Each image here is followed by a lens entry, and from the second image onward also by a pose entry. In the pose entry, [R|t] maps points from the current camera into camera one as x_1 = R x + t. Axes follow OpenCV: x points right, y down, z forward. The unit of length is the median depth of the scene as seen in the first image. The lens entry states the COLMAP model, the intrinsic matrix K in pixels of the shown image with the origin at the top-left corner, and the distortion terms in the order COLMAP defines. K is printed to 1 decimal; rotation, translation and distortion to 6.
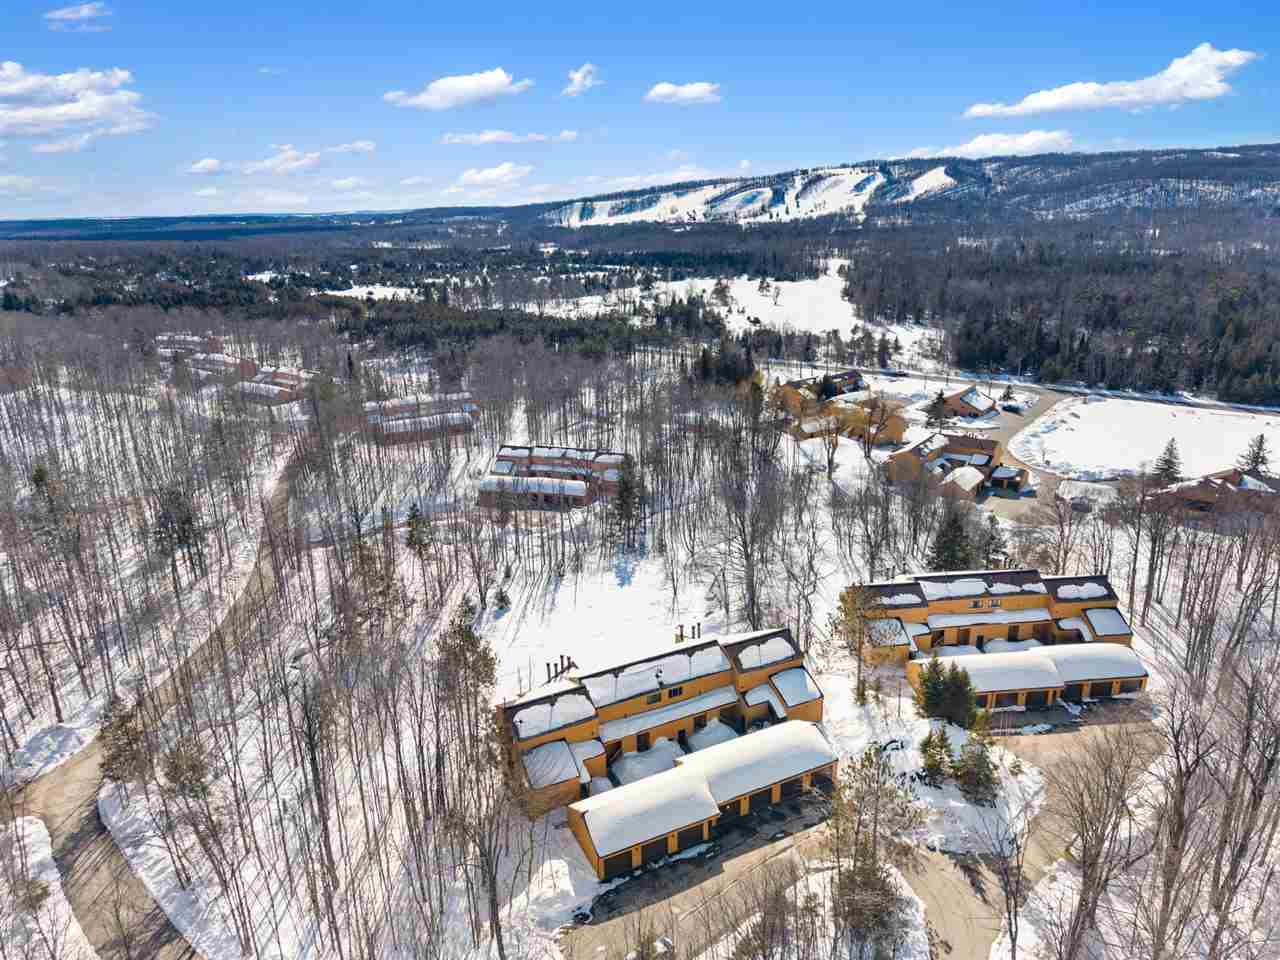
lens RADIAL K [[846.9, 0, 637.0], [0, 846.9, 449.9], [0, 0, 1]] dist [0.059203, -0.097423]
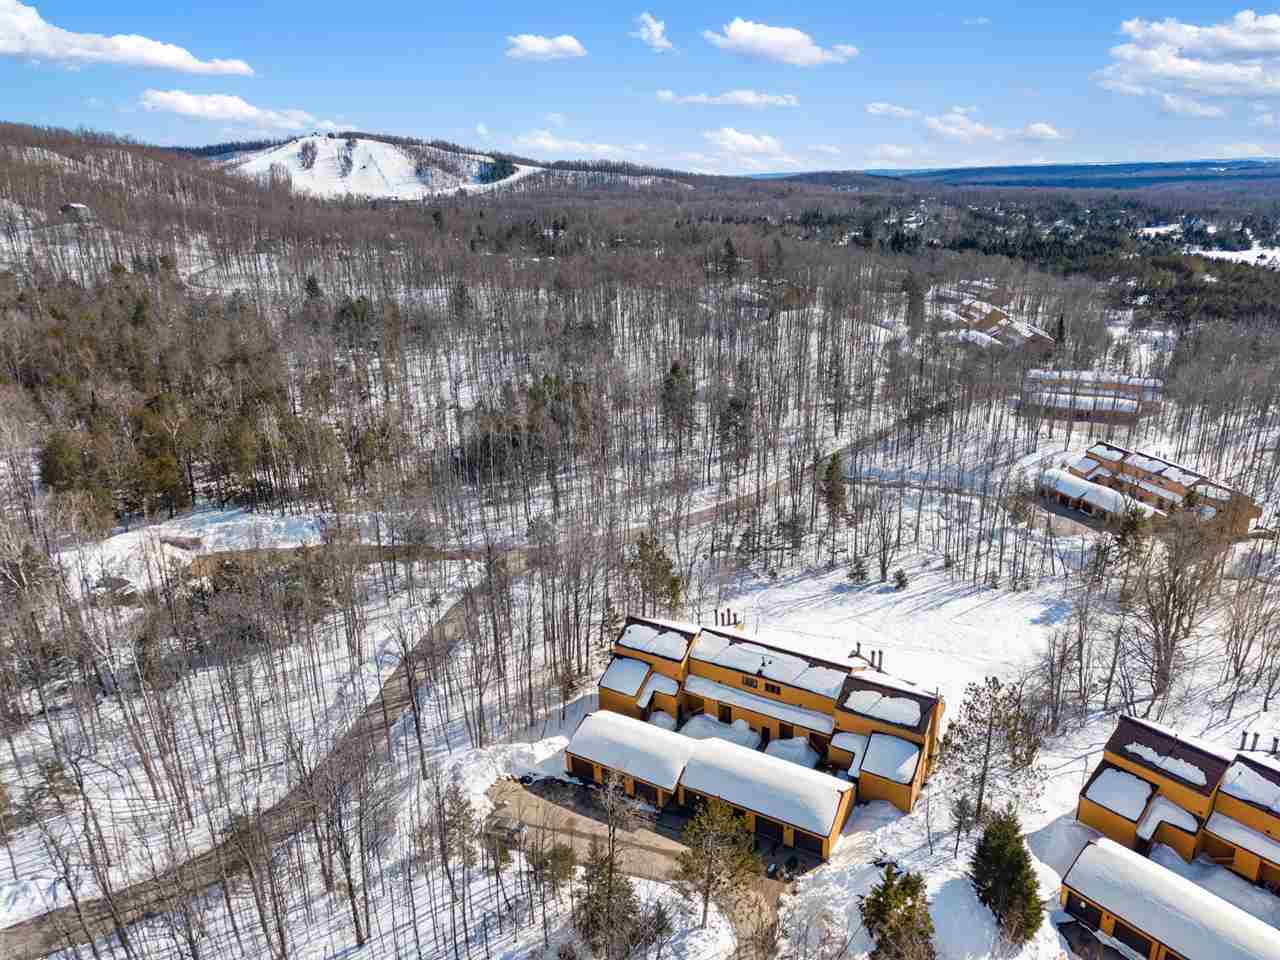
lens RADIAL K [[846.9, 0, 637.0], [0, 846.9, 449.9], [0, 0, 1]] dist [0.059203, -0.097423]
pose [[0.565377, 0.272360, -0.778568, 0.621253], [-0.224442, 0.959093, 0.172528, -0.101587], [0.793709, 0.077200, 0.603378, 0.277348]]
